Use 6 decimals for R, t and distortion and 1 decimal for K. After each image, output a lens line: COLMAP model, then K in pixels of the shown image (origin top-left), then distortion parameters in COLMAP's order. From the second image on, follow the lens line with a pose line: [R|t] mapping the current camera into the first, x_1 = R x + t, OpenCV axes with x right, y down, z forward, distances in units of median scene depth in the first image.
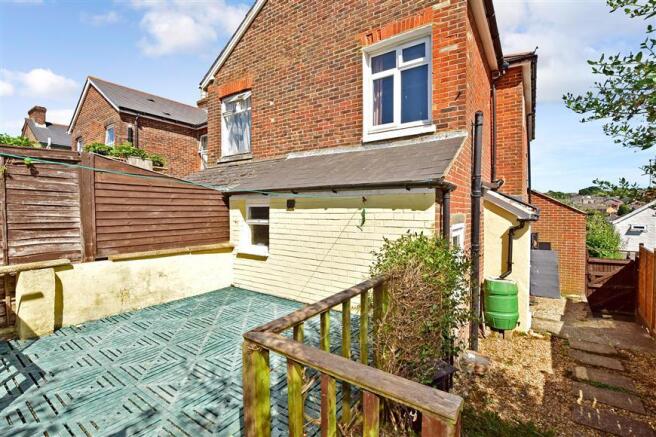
lens RADIAL K [[298.0, 0, 328.9], [0, 298.0, 208.5], [0, 0, 1]] dist [-0.064059, 0.021191]
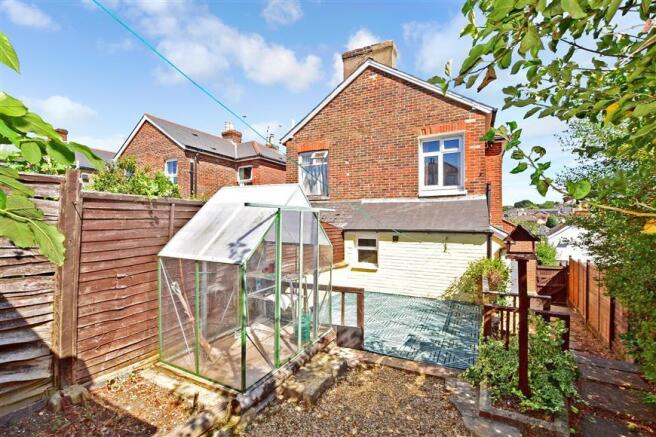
lens RADIAL K [[298.0, 0, 328.9], [0, 298.0, 208.5], [0, 0, 1]] dist [-0.064059, 0.021191]
pose [[0.988918, 0.009798, 0.148139, -0.575780], [-0.004457, 0.999329, -0.036342, -0.094071], [-0.148395, 0.035279, 0.988299, -0.480809]]
